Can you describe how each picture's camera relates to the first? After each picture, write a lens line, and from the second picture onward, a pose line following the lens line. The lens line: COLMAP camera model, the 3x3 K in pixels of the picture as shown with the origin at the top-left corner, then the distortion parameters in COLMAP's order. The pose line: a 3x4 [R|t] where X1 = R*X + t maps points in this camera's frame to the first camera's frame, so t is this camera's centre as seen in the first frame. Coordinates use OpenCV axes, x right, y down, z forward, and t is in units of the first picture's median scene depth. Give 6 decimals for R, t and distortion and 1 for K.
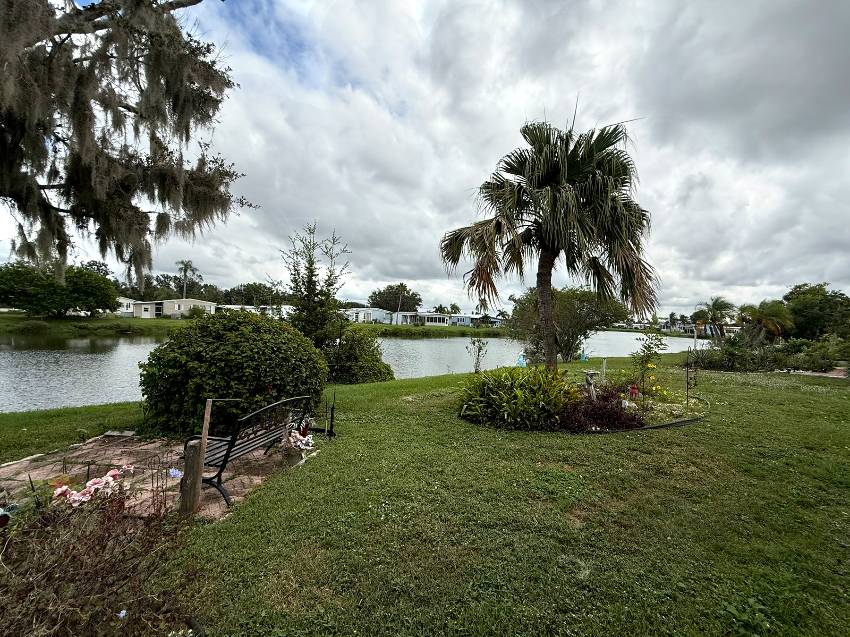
lens RADIAL K [[340.8, 0, 426.9], [0, 340.8, 317.8], [0, 0, 1]] dist [-0.009243, -0.000455]
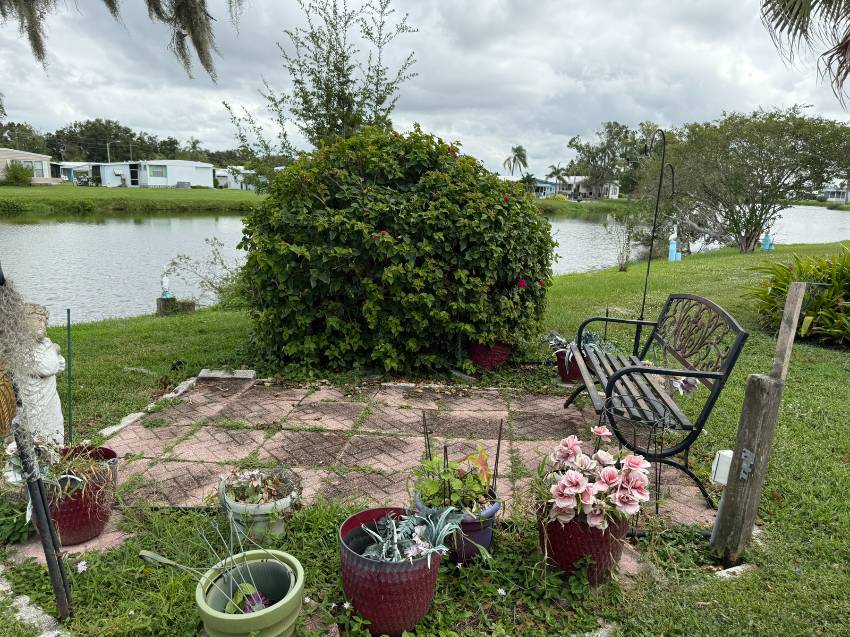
lens RADIAL K [[597.4, 0, 424.1], [0, 597.4, 321.1], [0, 0, 1]] dist [0.027630, -0.002197]
pose [[0.999838, -0.010949, -0.014296, -0.595297], [0.013908, 0.973829, 0.226857, 0.057916], [0.011437, -0.227019, 0.973823, 0.123566]]
